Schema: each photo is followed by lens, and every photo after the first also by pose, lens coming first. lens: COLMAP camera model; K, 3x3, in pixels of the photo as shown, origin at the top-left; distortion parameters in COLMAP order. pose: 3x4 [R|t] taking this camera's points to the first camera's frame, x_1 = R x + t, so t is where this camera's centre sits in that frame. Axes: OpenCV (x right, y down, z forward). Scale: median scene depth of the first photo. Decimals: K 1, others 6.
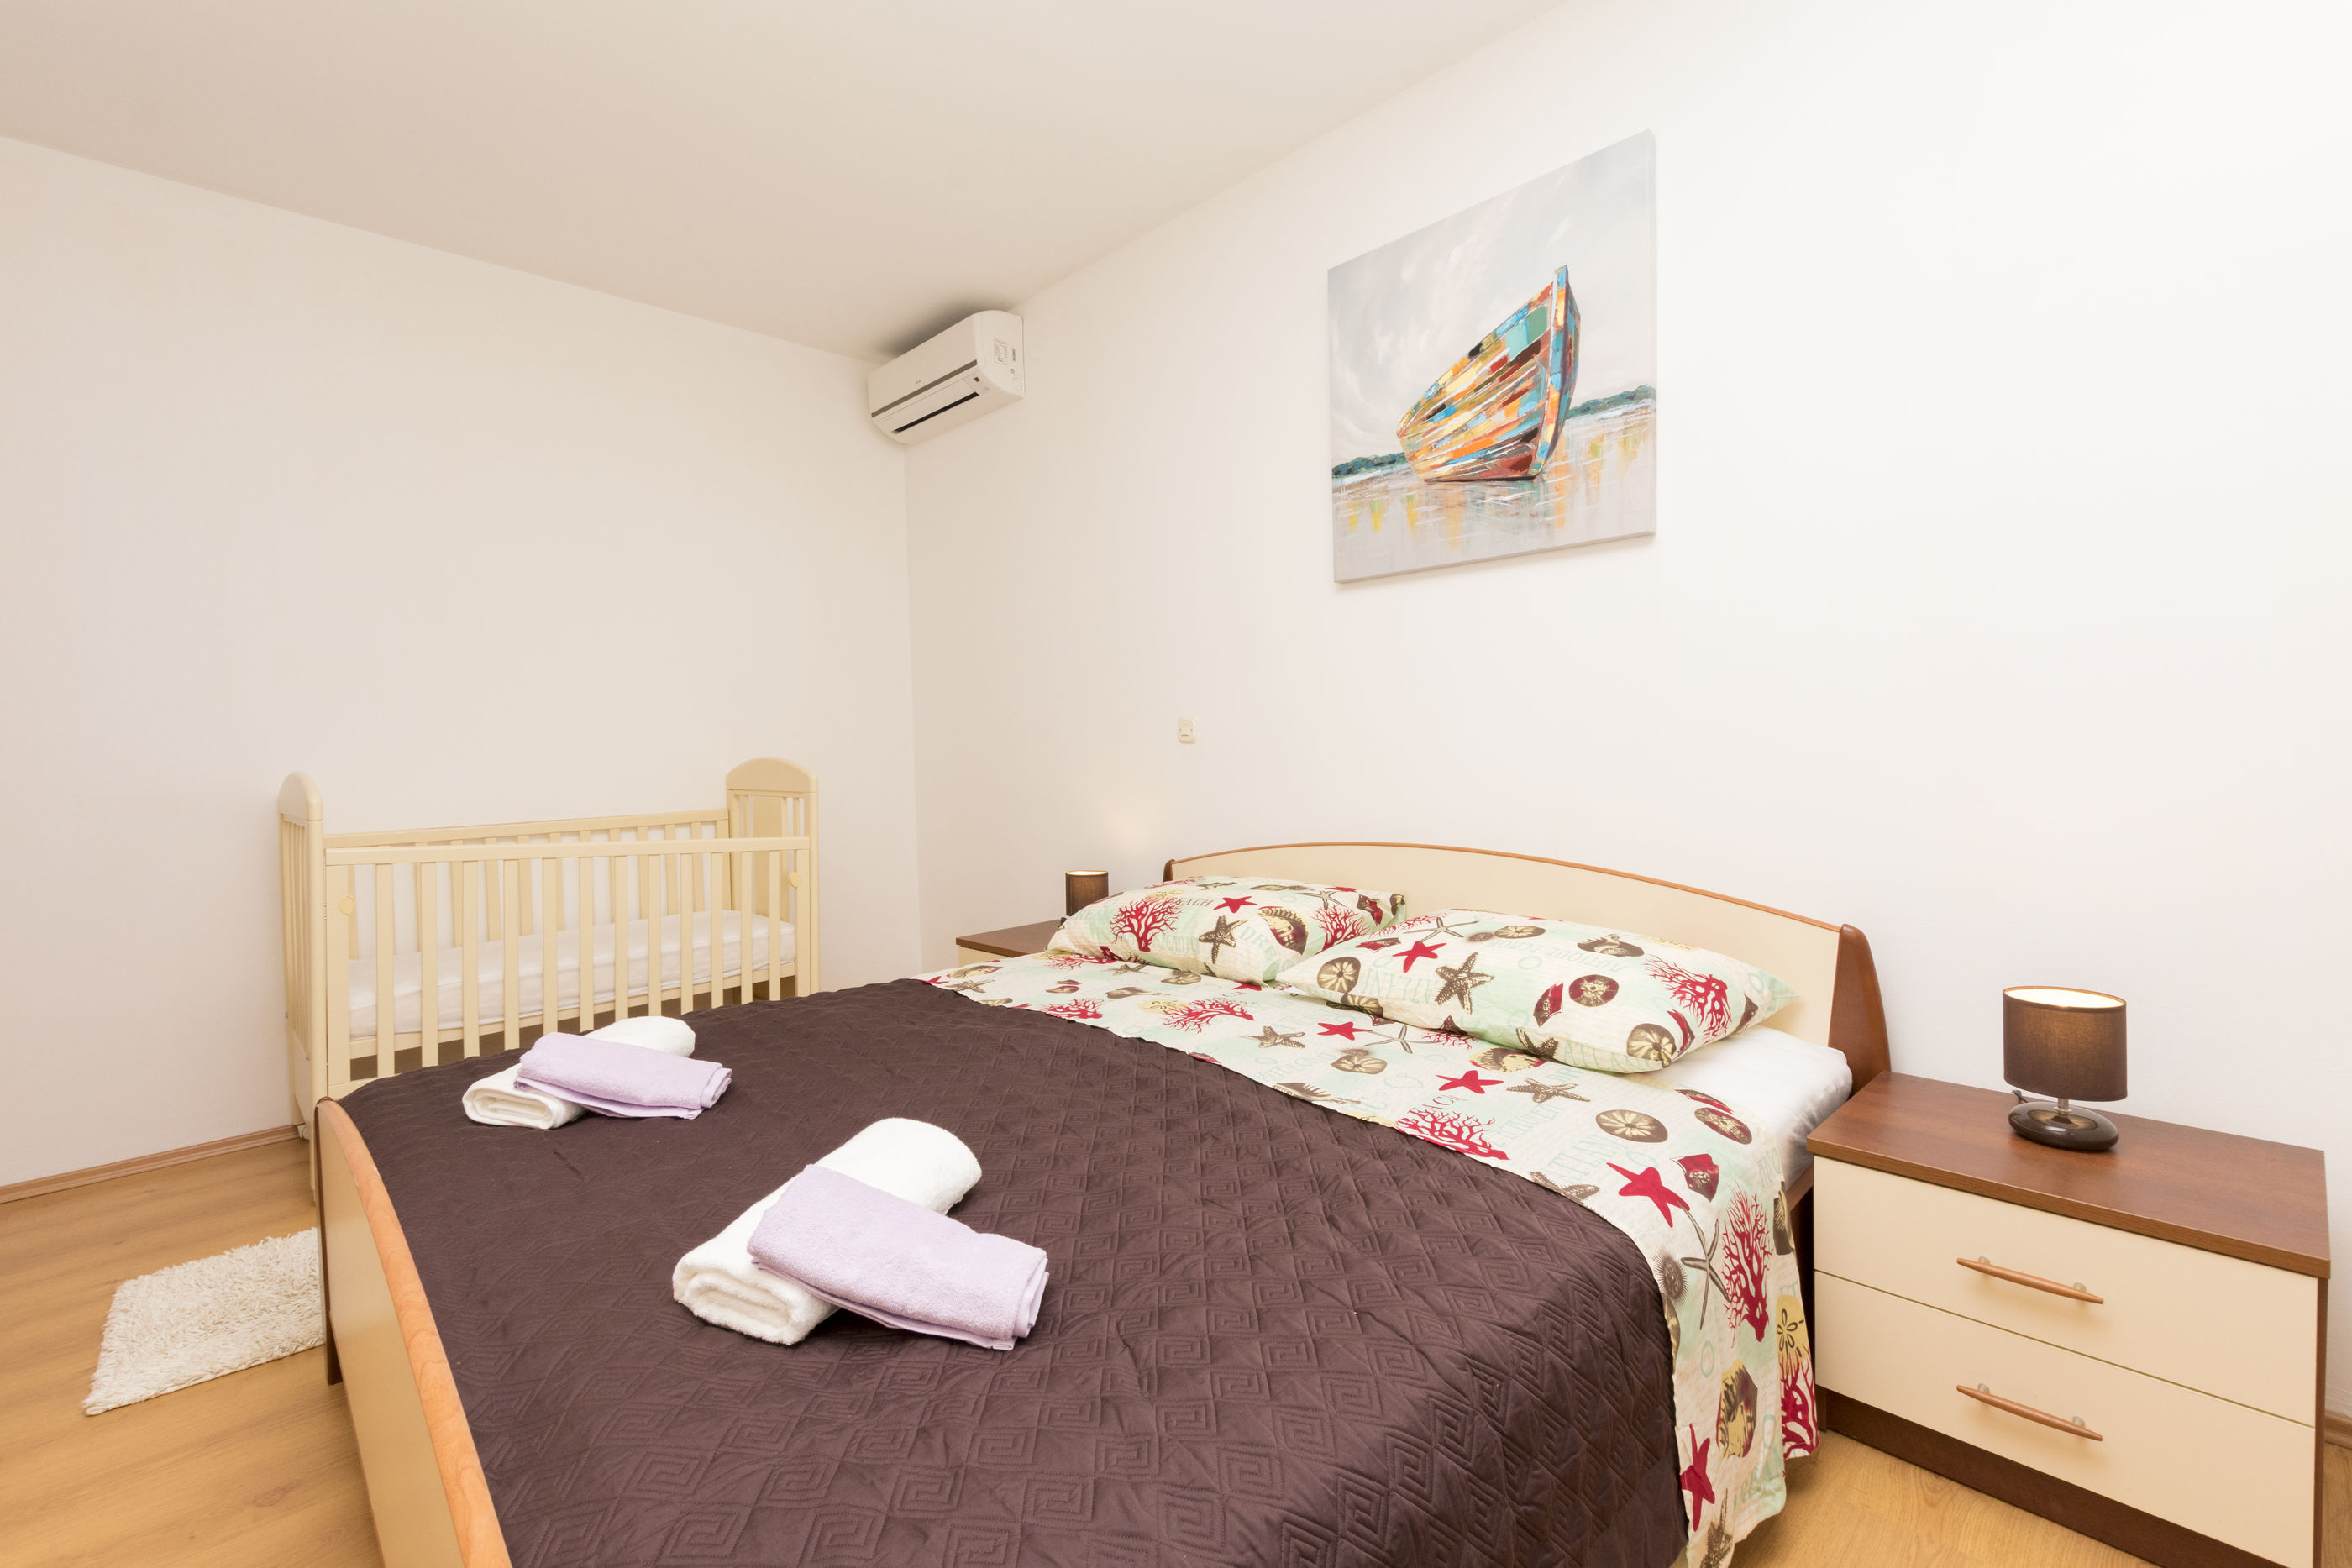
lens RADIAL K [[1019.0, 0, 1152.9], [0, 1019.0, 787.1], [0, 0, 1]] dist [0.001624, -0.000572]
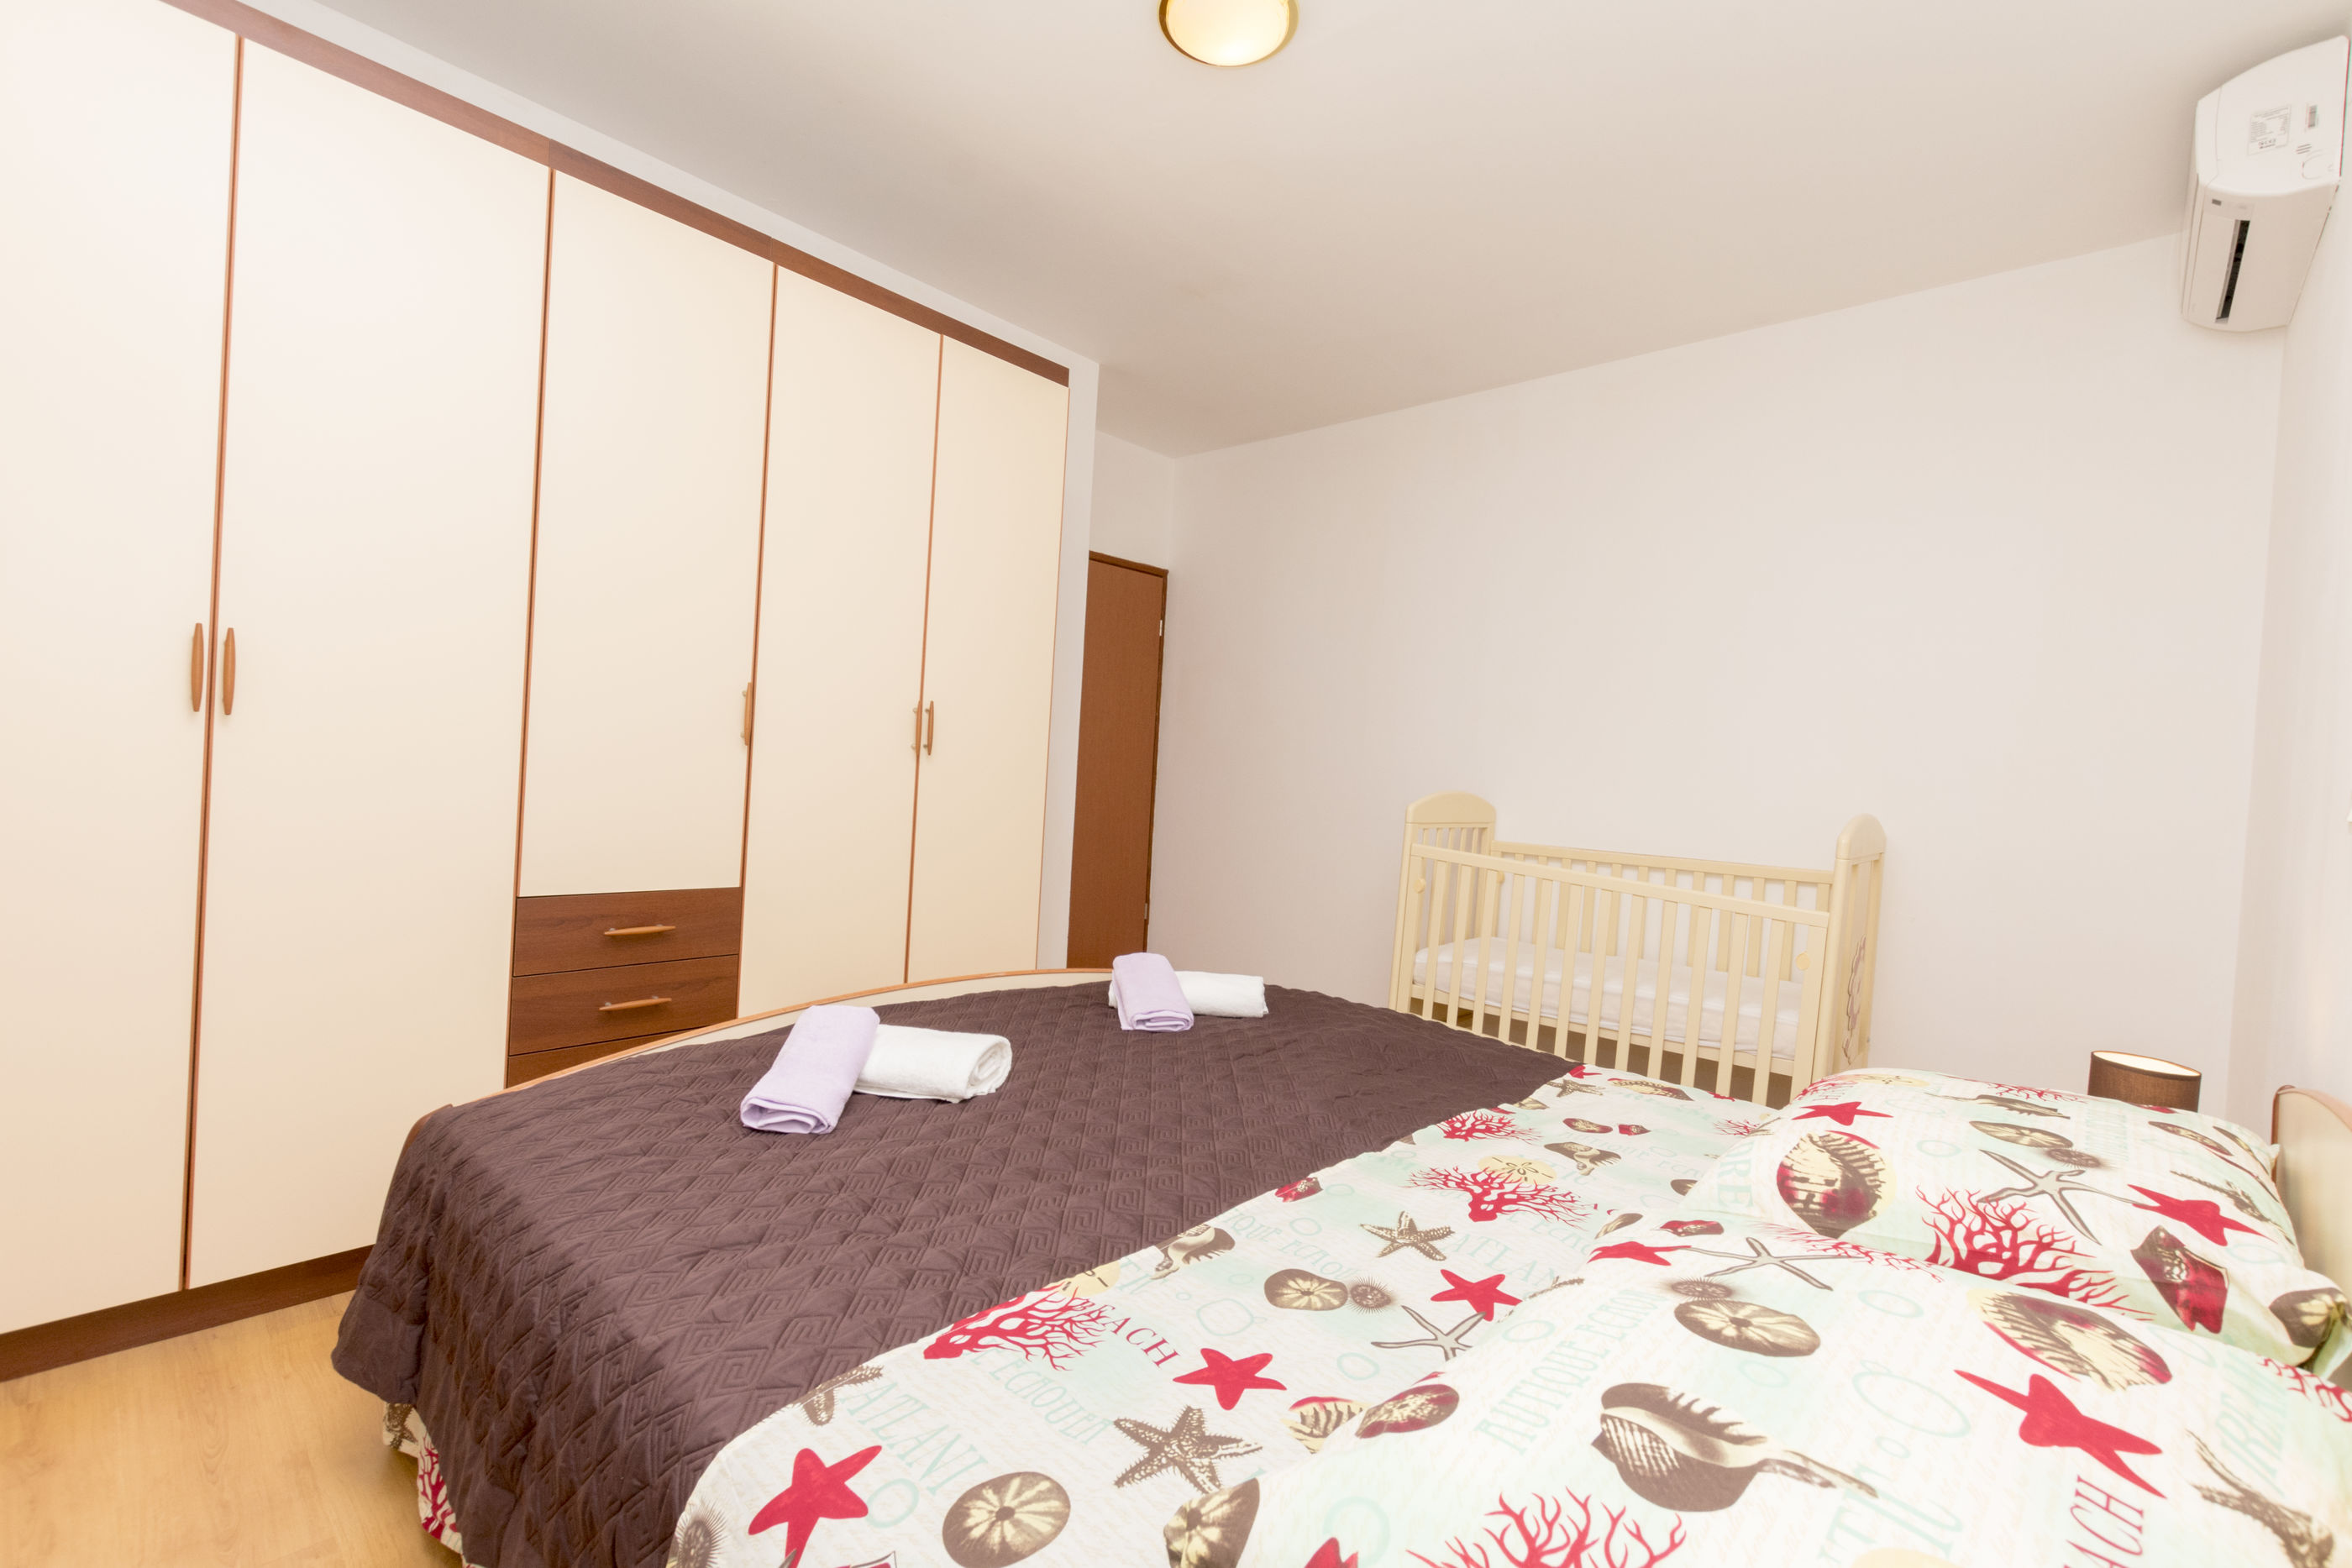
lens RADIAL K [[1019.0, 0, 1153.3], [0, 1019.0, 790.3], [0, 0, 1]] dist [0.001624, -0.000572]
pose [[0.059369, 0.055031, -0.996718, 0.765569], [-0.101968, 0.993591, 0.048785, -0.053066], [0.993015, 0.098737, 0.064600, 0.793004]]
